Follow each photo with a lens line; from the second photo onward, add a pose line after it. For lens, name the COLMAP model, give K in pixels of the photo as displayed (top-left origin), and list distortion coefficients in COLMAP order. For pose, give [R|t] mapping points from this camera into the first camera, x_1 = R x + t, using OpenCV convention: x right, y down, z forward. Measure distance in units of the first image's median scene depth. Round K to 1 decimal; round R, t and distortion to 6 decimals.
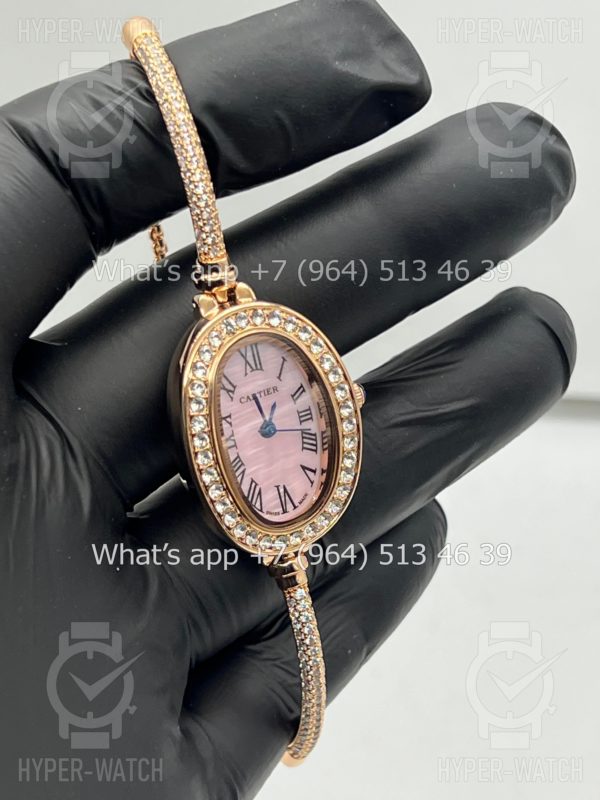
lens RADIAL K [[1769.5, 0, 300.0], [0, 1769.5, 400.0], [0, 0, 1]] dist [0.224573, 0.248341]
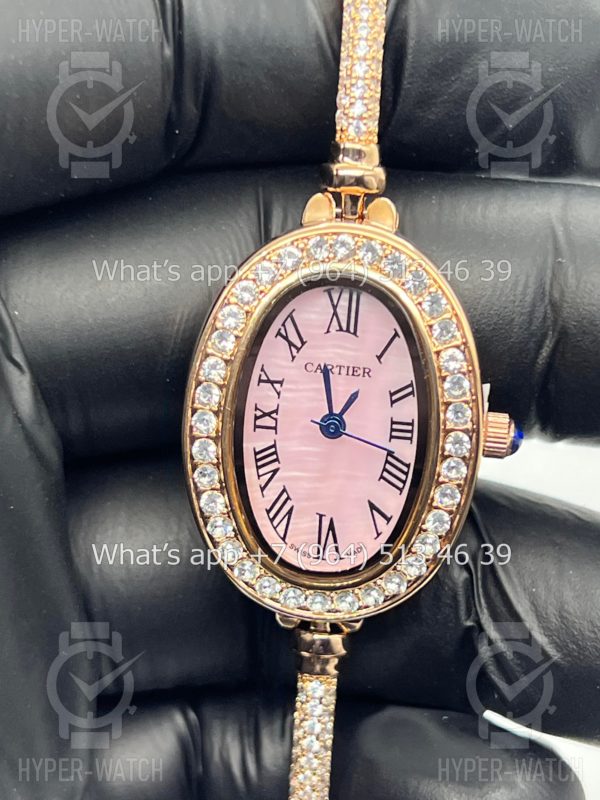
lens RADIAL K [[1769.5, 0, 300.0], [0, 1769.5, 400.0], [0, 0, 1]] dist [0.224573, 0.248341]
pose [[0.820718, 0.375163, -0.430899, 0.244351], [-0.375871, 0.922550, 0.087311, -0.043468], [0.430282, 0.090305, 0.898166, 0.417990]]
